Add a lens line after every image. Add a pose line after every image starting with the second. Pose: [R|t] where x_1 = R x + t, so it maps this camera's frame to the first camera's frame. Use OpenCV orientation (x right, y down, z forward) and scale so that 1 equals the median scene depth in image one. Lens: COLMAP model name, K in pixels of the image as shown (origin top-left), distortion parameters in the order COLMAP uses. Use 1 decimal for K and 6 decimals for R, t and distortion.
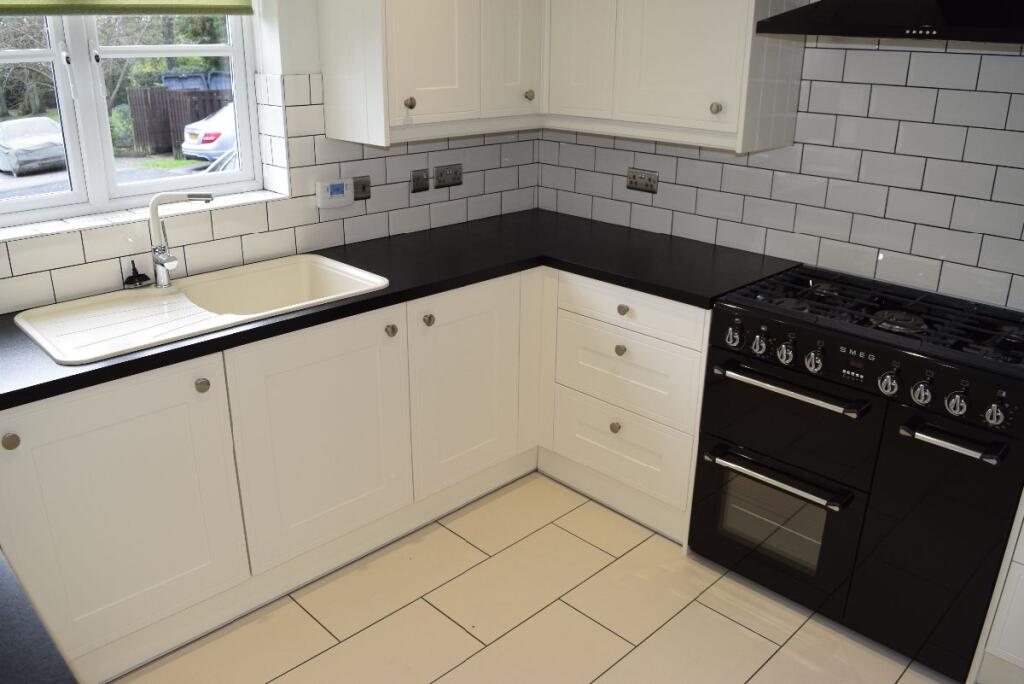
lens RADIAL K [[808.1, 0, 508.6], [0, 808.1, 338.8], [0, 0, 1]] dist [-0.080647, 0.009938]
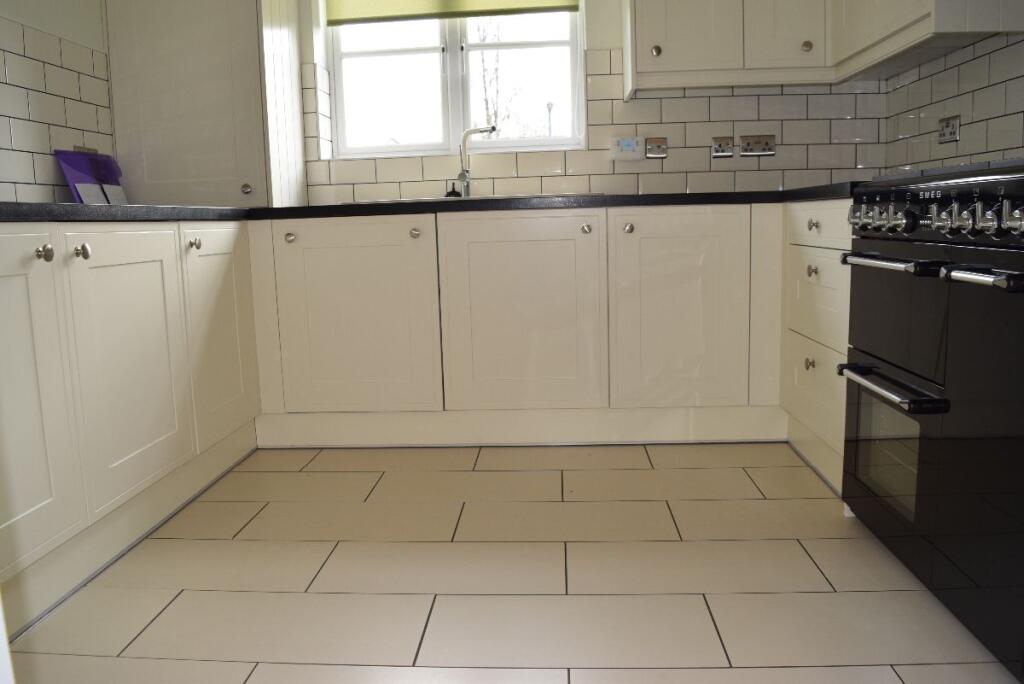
lens RADIAL K [[808.1, 0, 508.6], [0, 808.1, 338.8], [0, 0, 1]] dist [-0.080647, 0.009938]
pose [[0.671864, 0.078741, -0.736477, 0.569494], [-0.225464, 0.968887, -0.102094, 0.253245], [0.705525, 0.234642, 0.668713, 0.170472]]
